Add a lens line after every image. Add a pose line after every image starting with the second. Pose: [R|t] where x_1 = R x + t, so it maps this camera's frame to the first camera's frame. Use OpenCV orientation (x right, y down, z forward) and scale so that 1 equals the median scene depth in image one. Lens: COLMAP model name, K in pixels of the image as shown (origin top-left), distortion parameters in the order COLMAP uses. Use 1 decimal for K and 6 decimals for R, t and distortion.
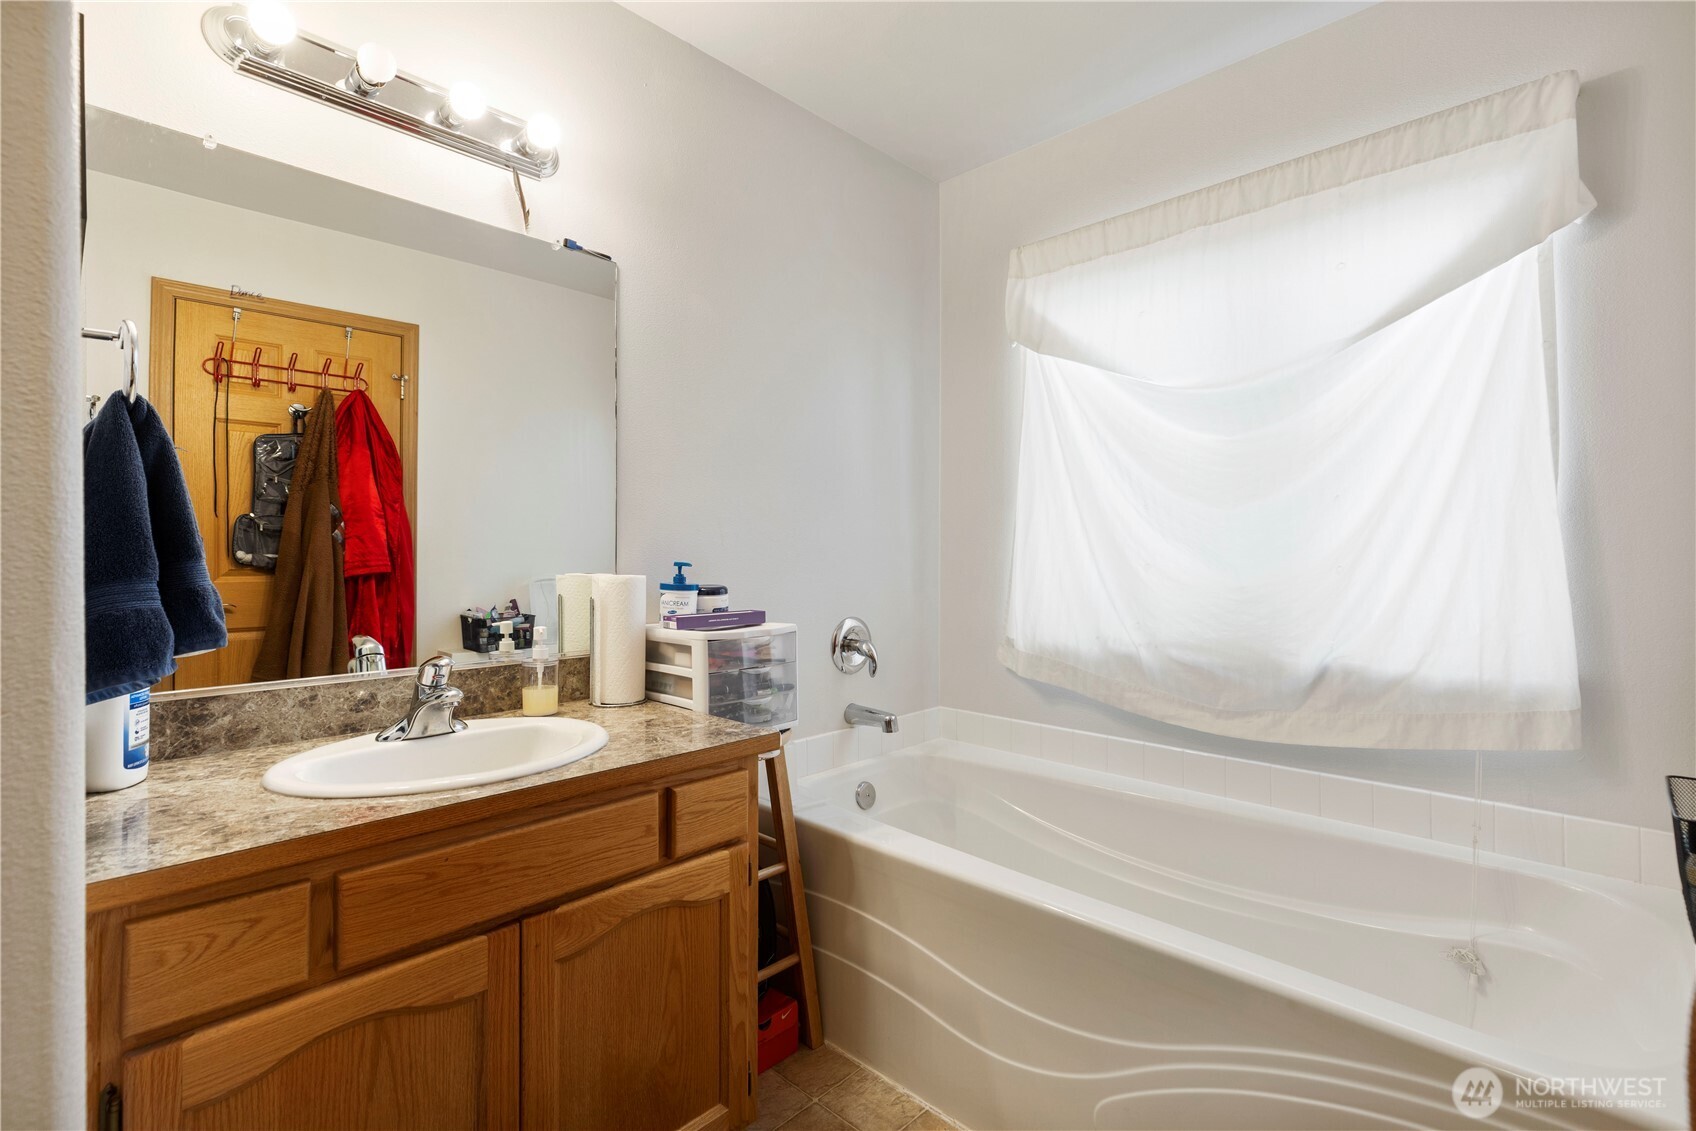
lens RADIAL K [[767.9, 0, 851.4], [0, 767.9, 555.7], [0, 0, 1]] dist [0.011935, -0.002985]
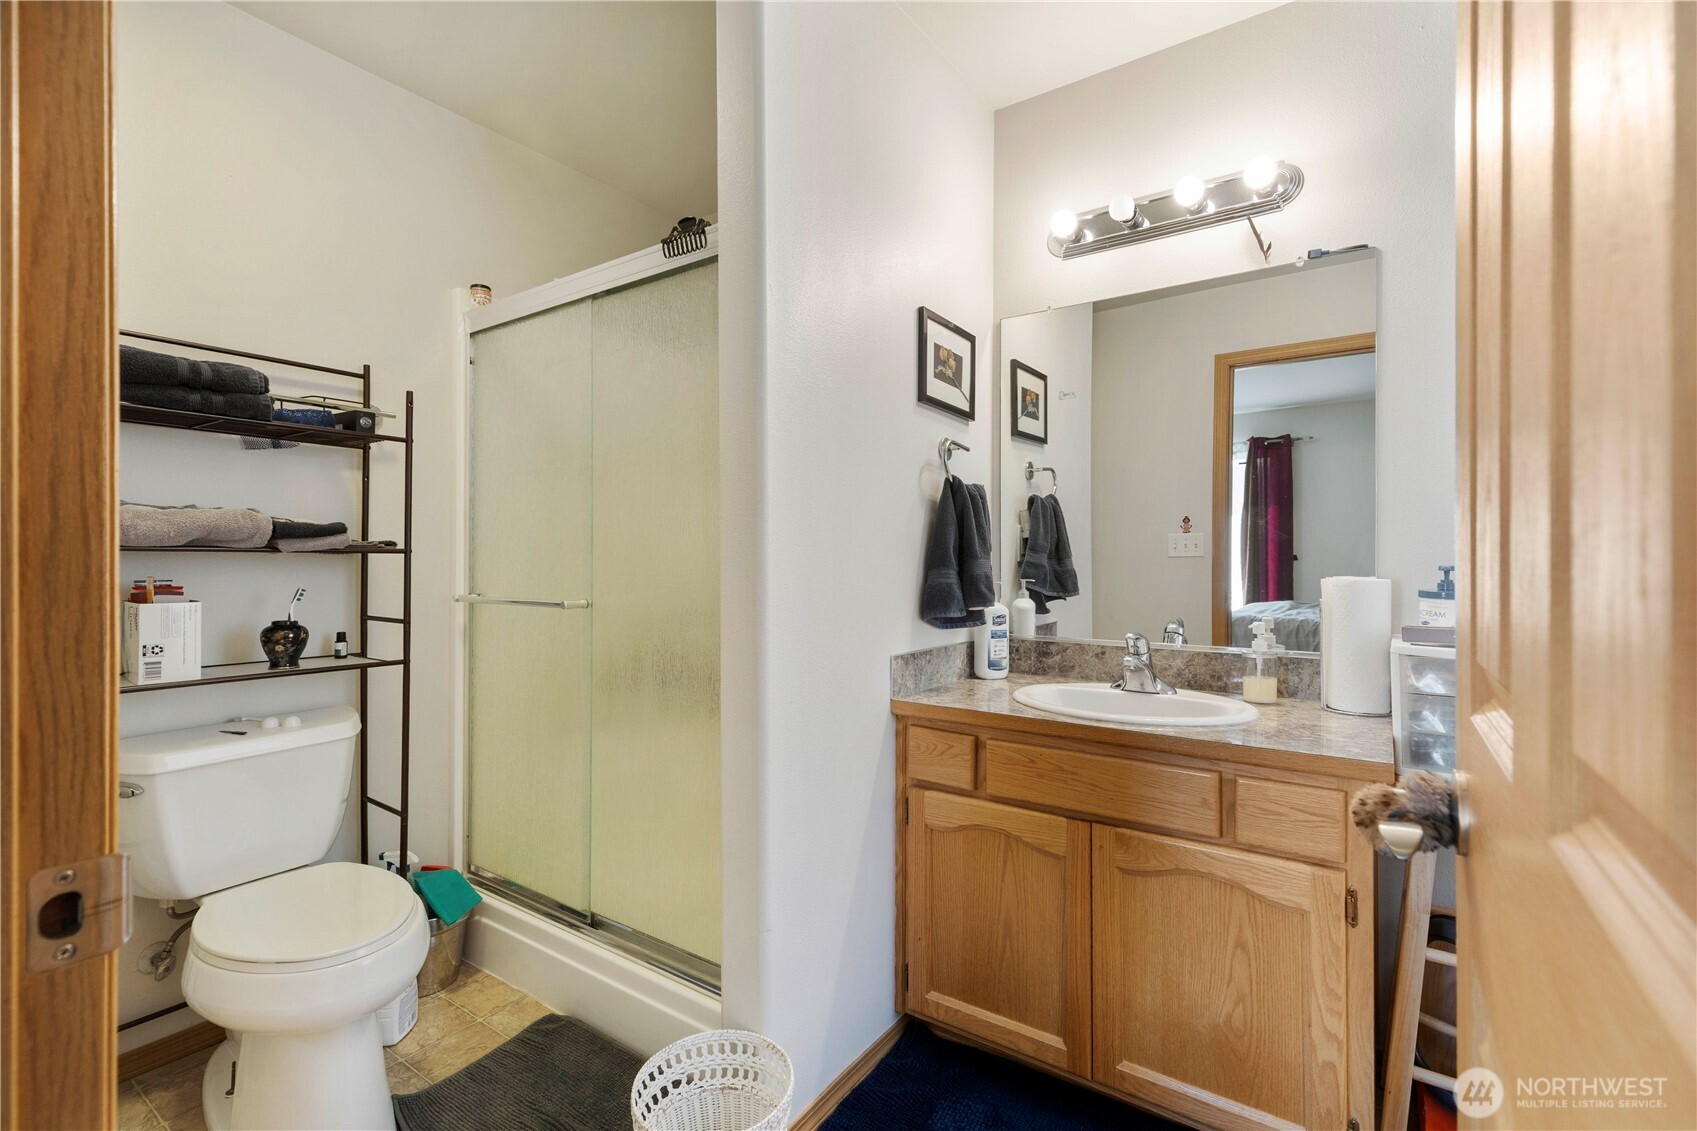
lens RADIAL K [[768.3, 0, 849.5], [0, 768.3, 560.2], [0, 0, 1]] dist [0.011935, -0.002985]
pose [[0.168552, 0.003600, -0.985686, 0.729321], [-0.005744, 0.999980, 0.002670, 0.005227], [0.985676, 0.005212, 0.168570, 0.295372]]
